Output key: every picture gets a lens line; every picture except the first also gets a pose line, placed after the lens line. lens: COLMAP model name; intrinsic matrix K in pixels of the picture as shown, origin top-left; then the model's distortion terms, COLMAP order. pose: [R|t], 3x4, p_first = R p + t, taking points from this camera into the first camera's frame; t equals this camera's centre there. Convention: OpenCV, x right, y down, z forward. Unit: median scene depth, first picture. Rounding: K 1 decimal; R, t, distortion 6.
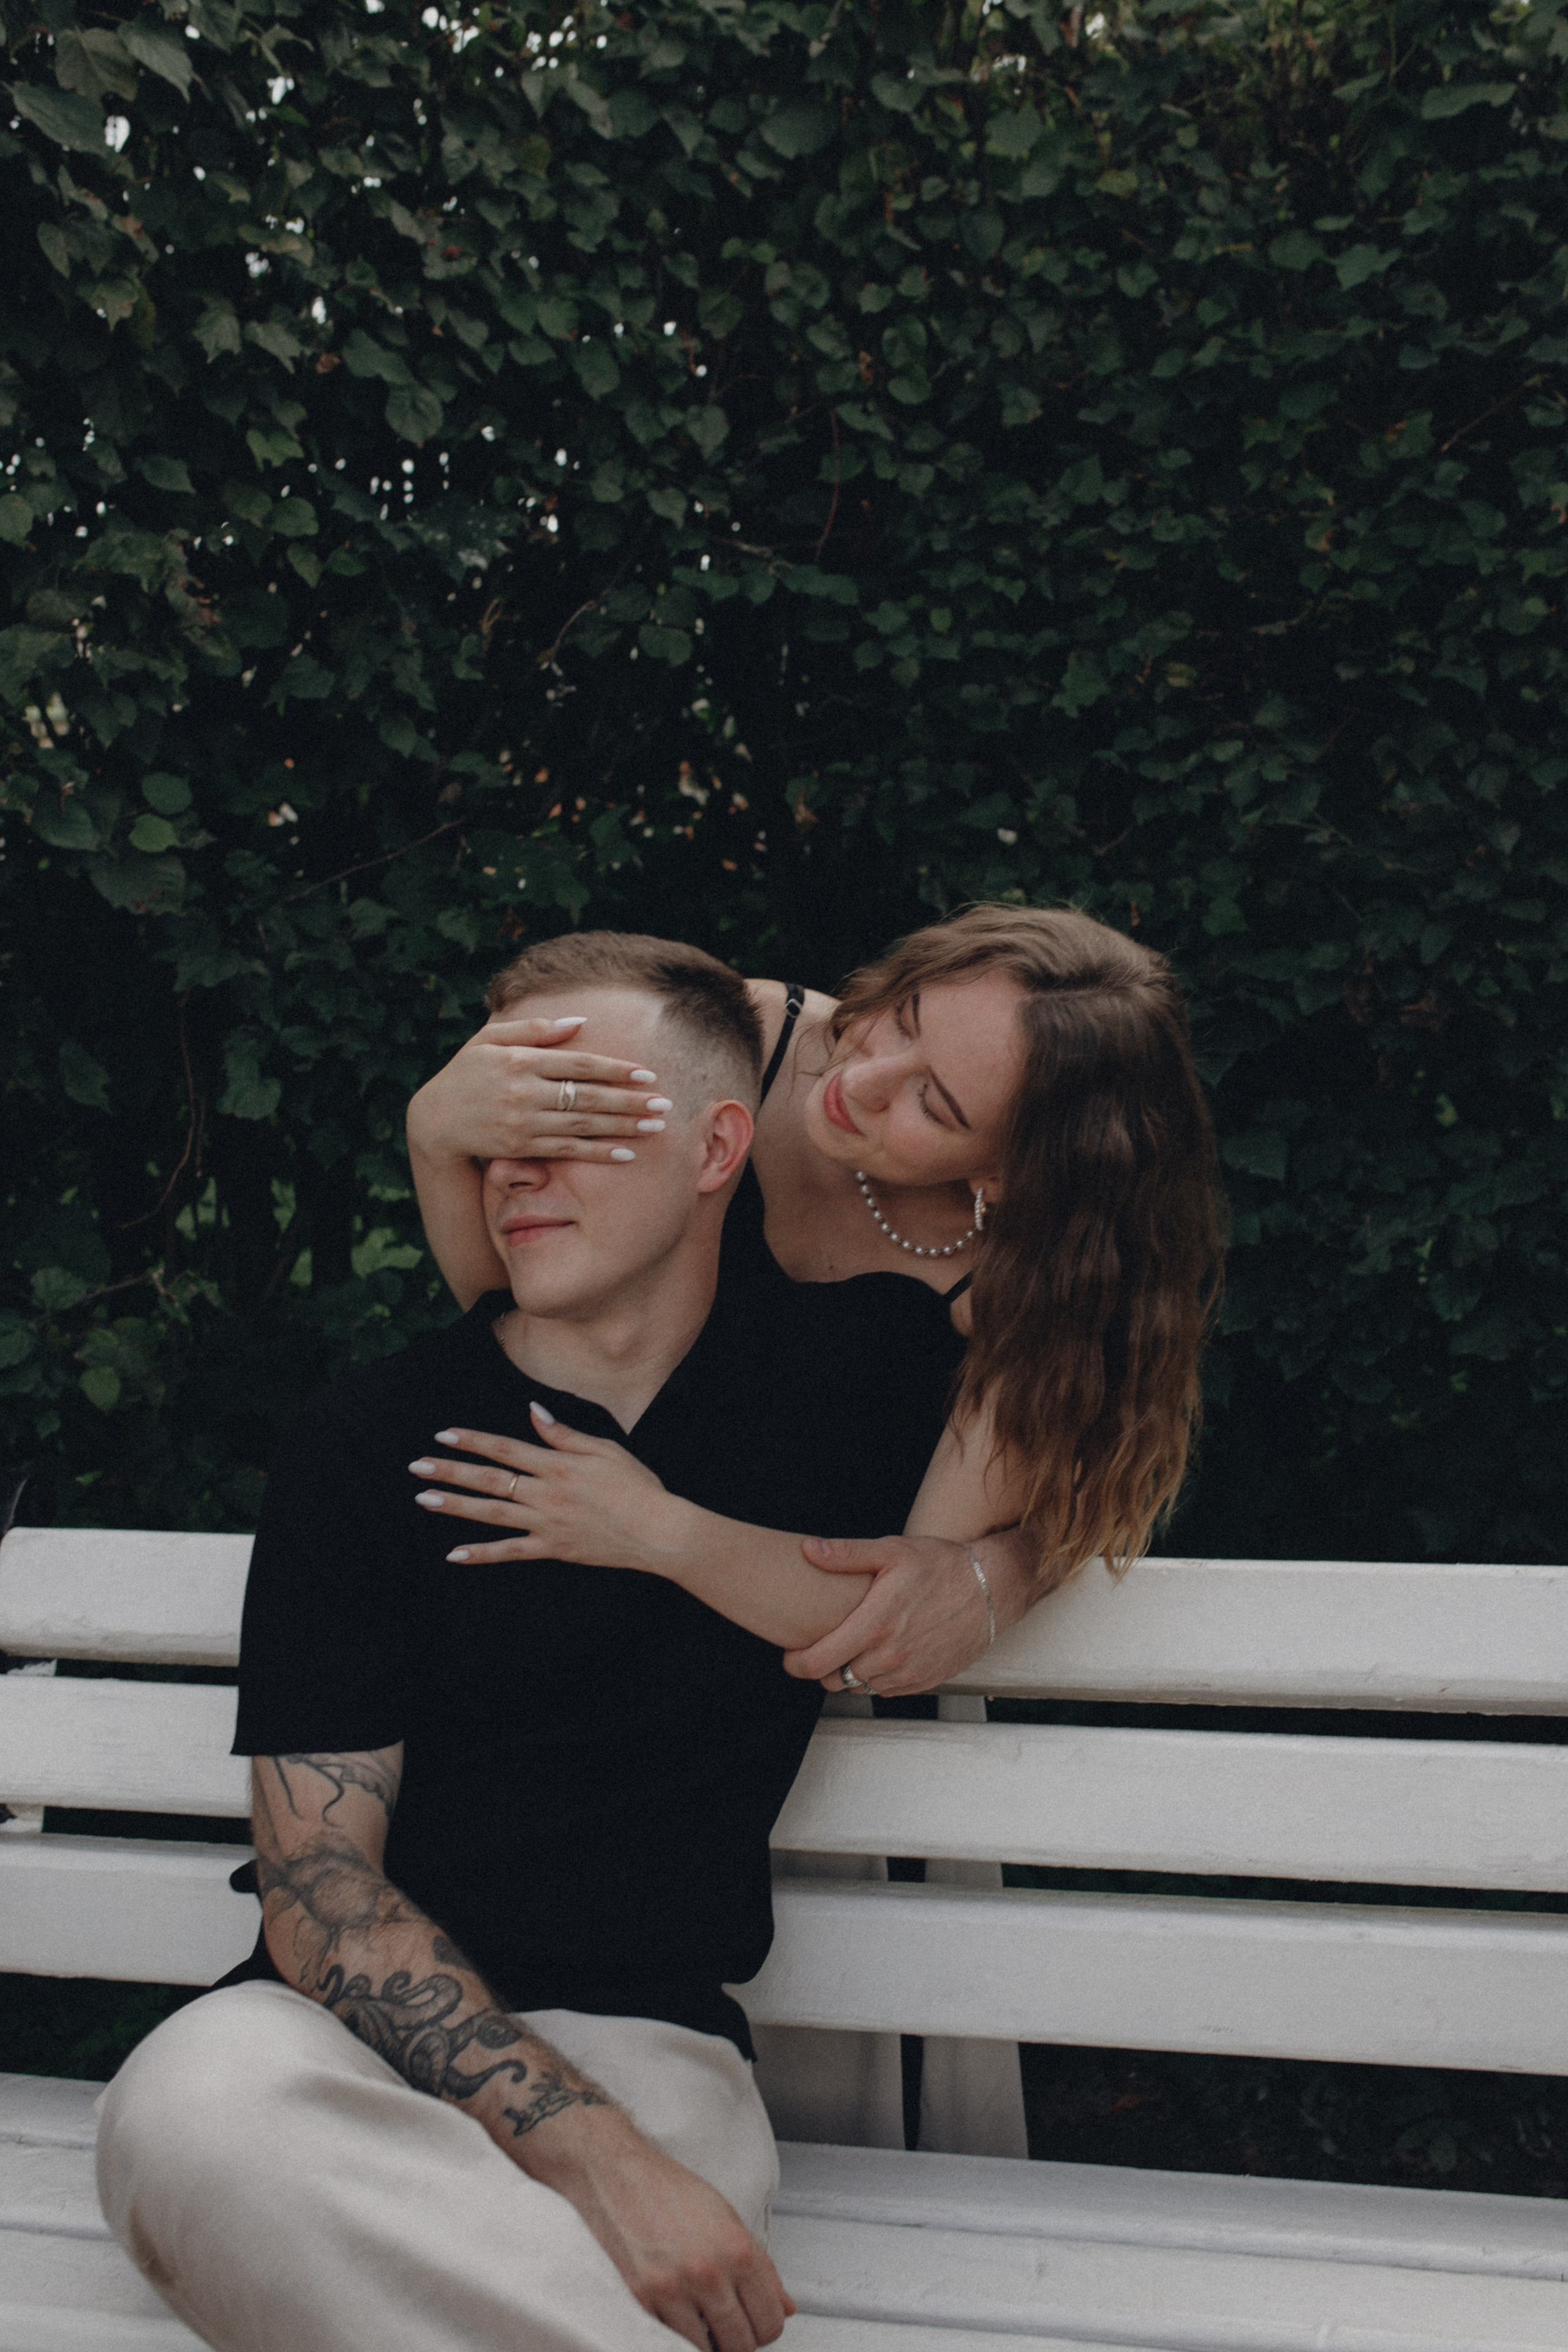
lens RADIAL K [[2379.4, 0, 784.0], [0, 2379.4, 1176.0], [0, 0, 1]] dist [-0.010492, 0.066490]
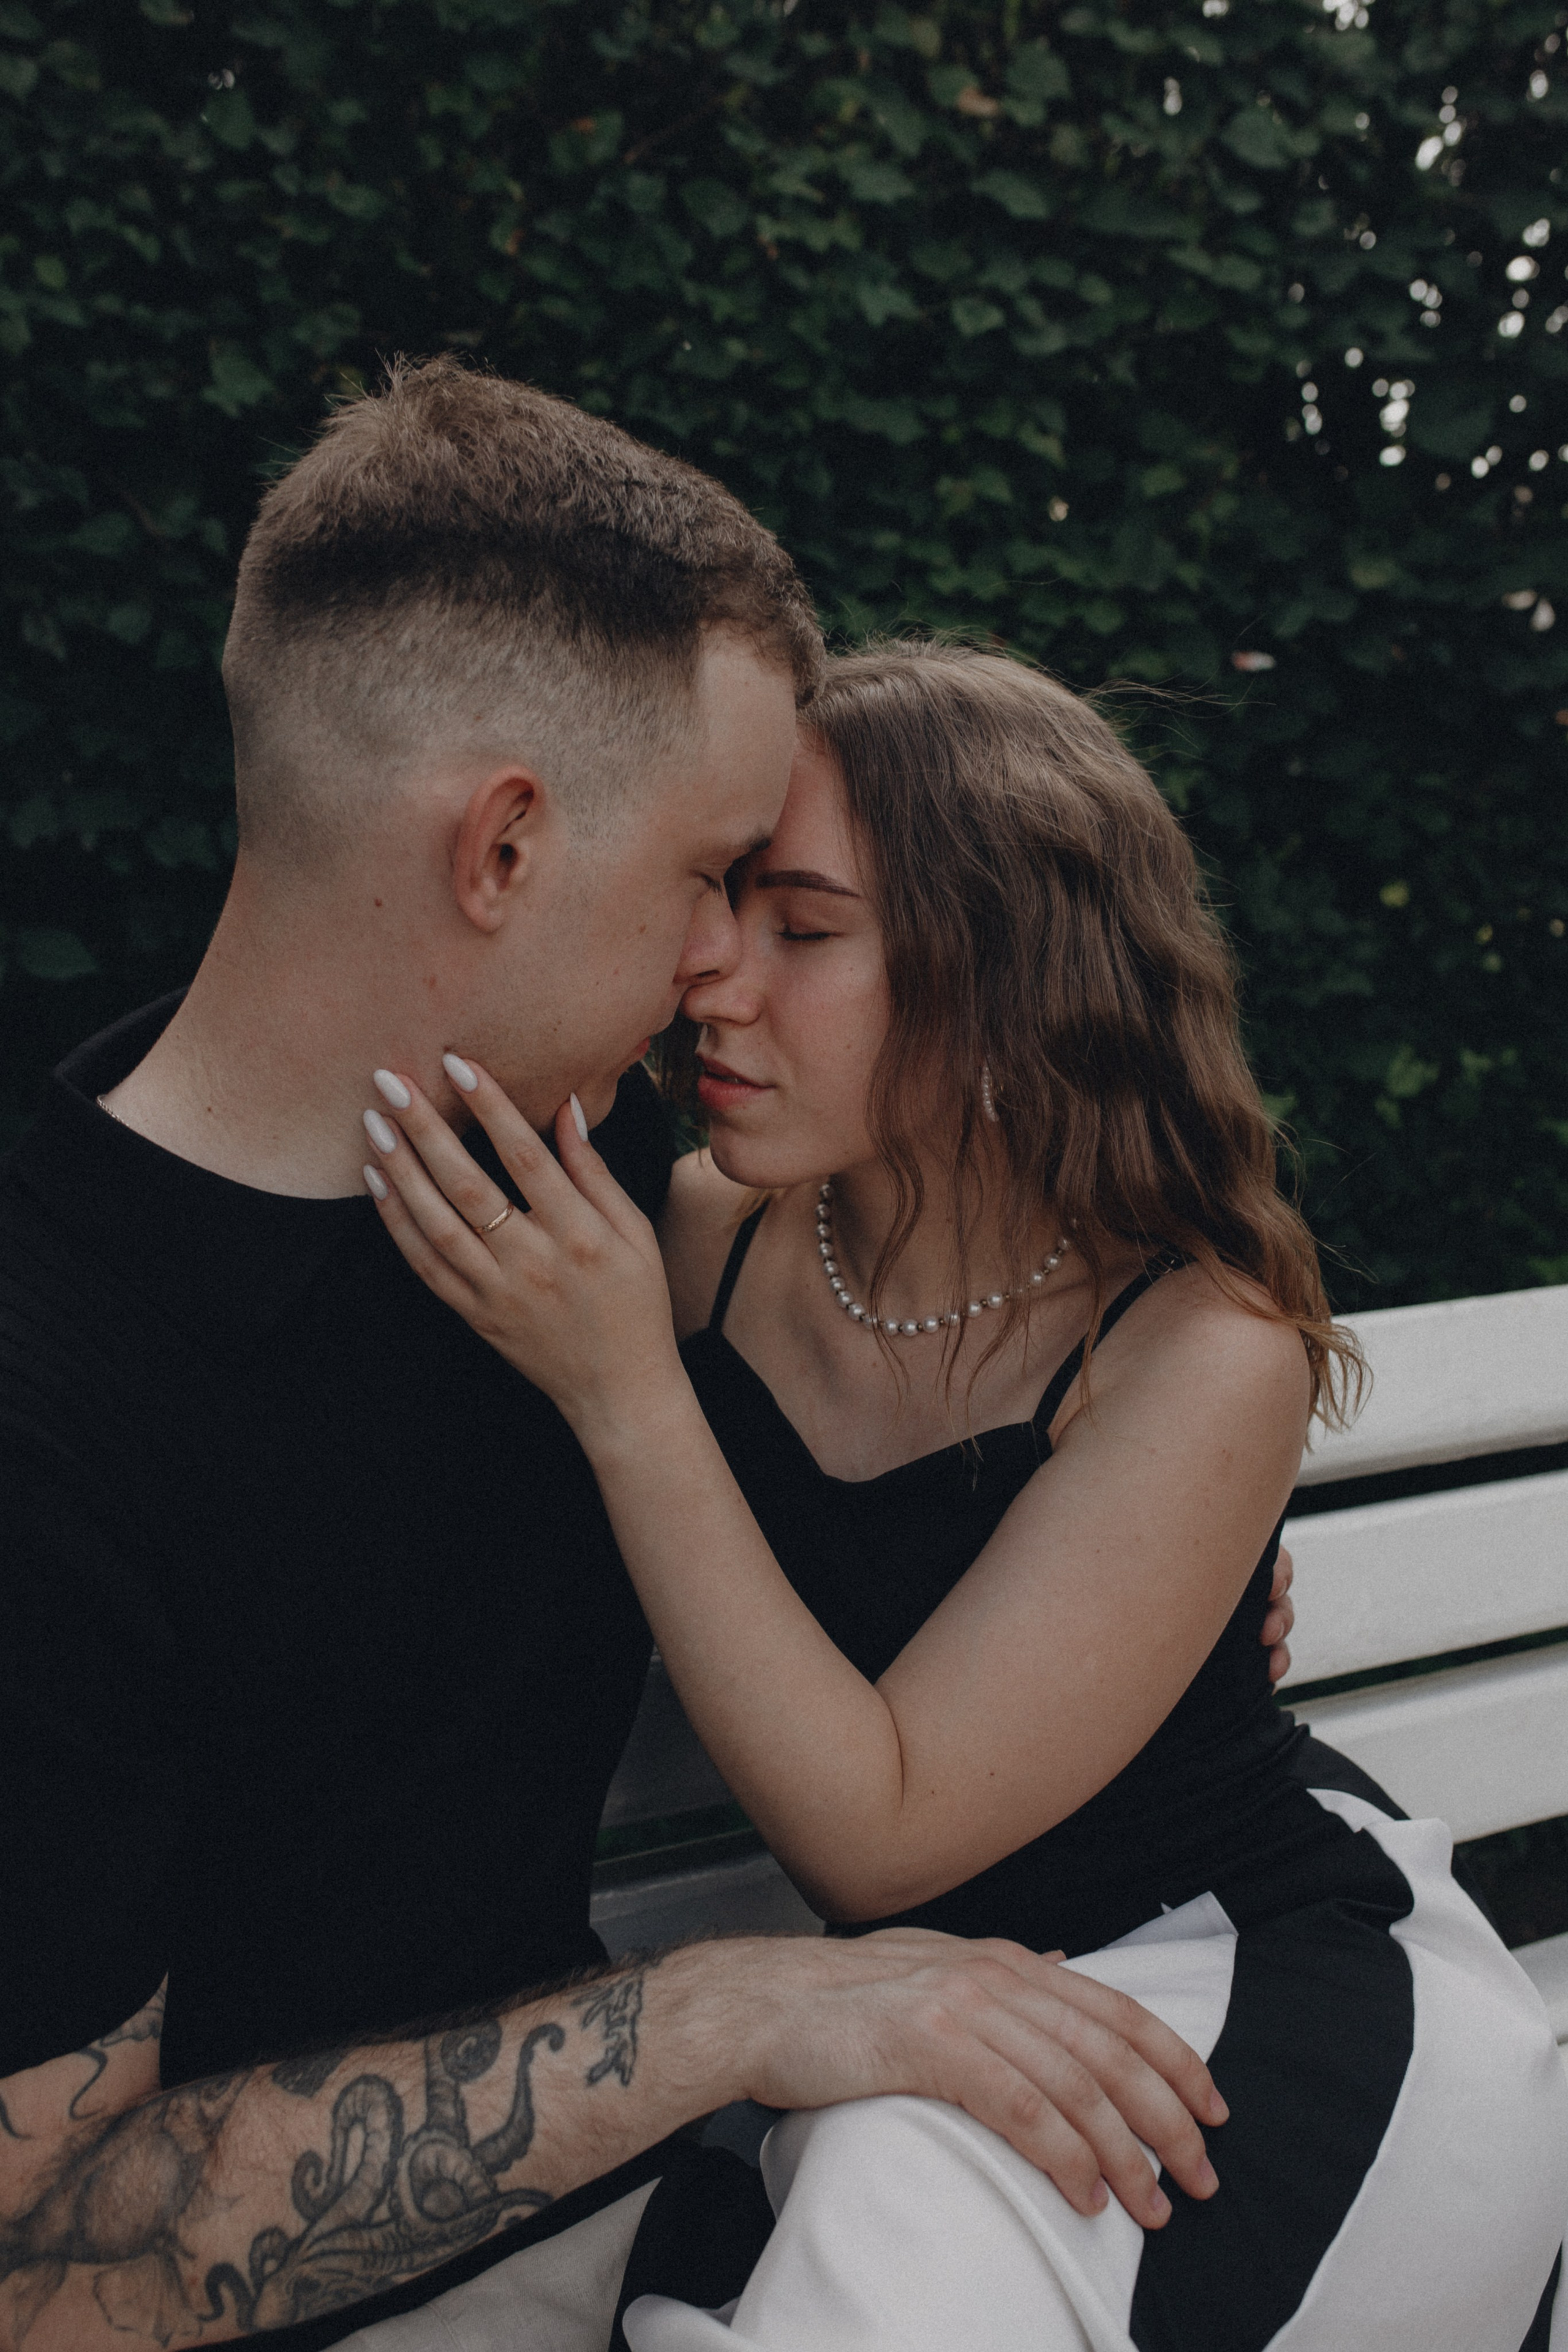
lens RADIAL K [[2379.4, 0, 784.0], [0, 2379.4, 1176.0], [0, 0, 1]] dist [-0.010492, 0.066490]
pose [[0.808593, -0.072729, 0.583856, -0.227860], [0.026872, 0.995860, 0.086836, -0.000402], [-0.587755, -0.054526, 0.807200, 0.224892]]
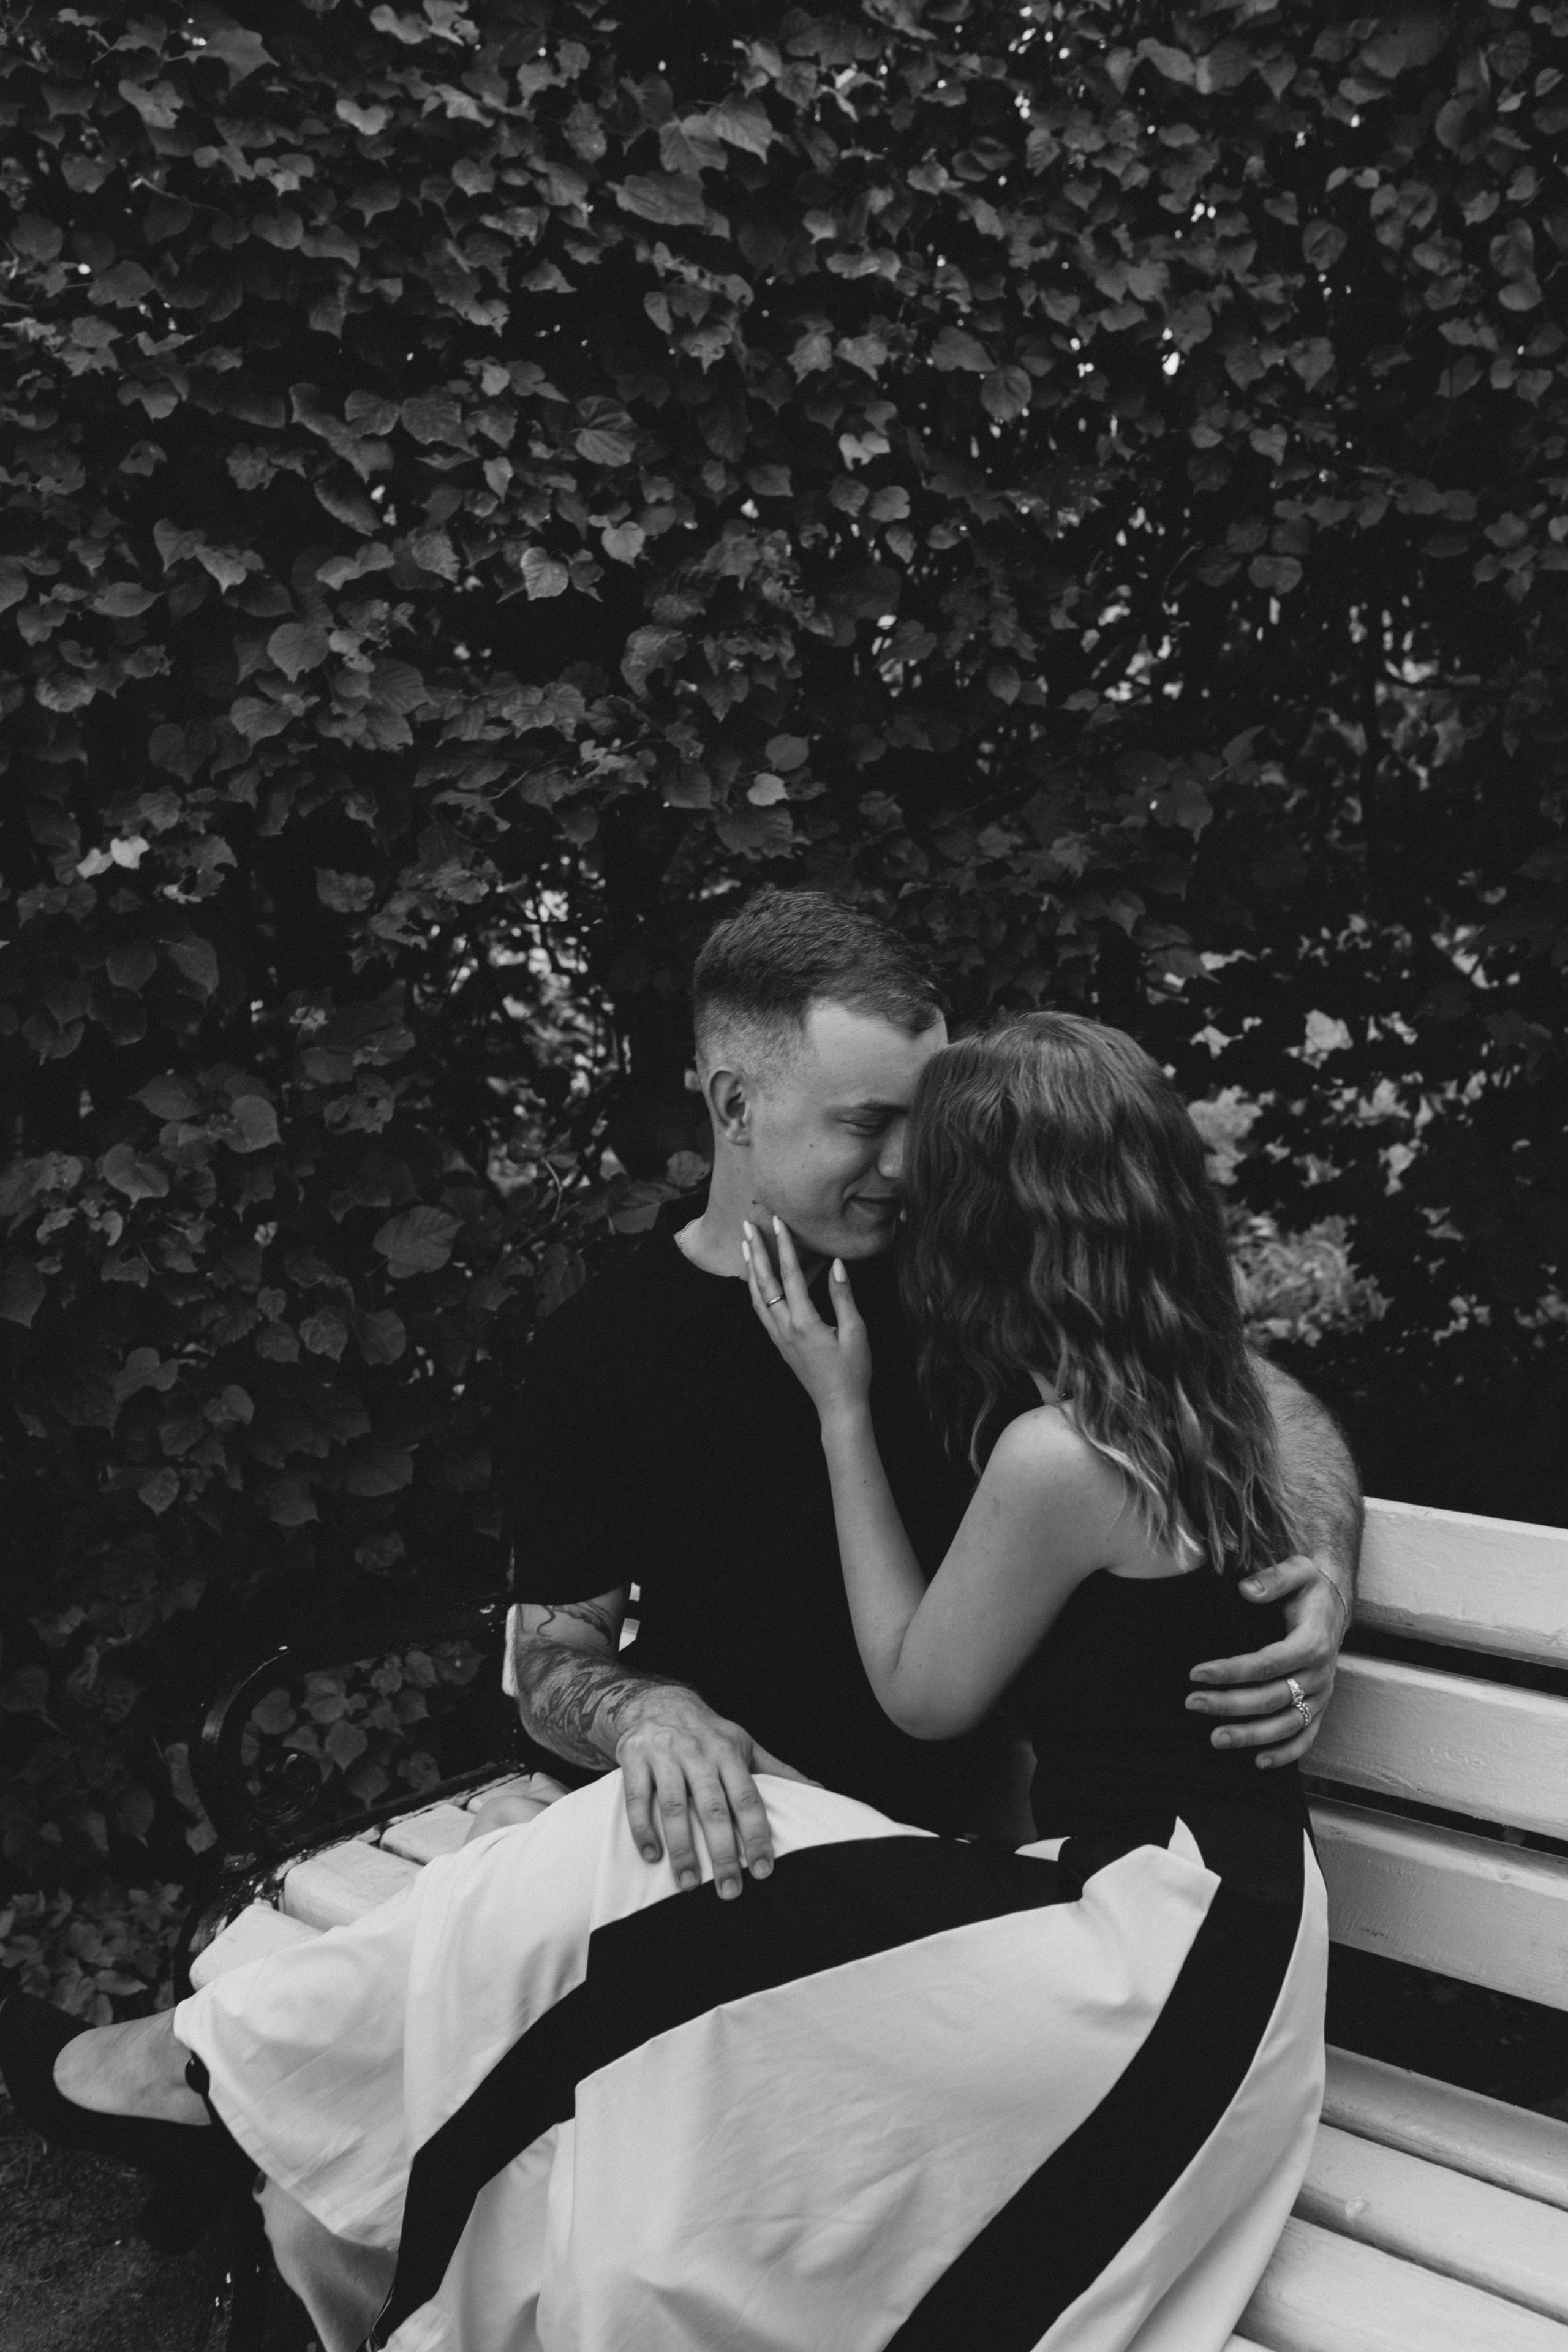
lens RADIAL K [[2379.4, 0, 784.0], [0, 2379.4, 1176.0], [0, 0, 1]] dist [-0.010492, 0.066490]
pose [[0.870526, 0.061557, -0.488258, 0.299092], [-0.015482, 0.995081, 0.097850, -0.061877], [0.491879, -0.077622, 0.867196, -0.033665]]
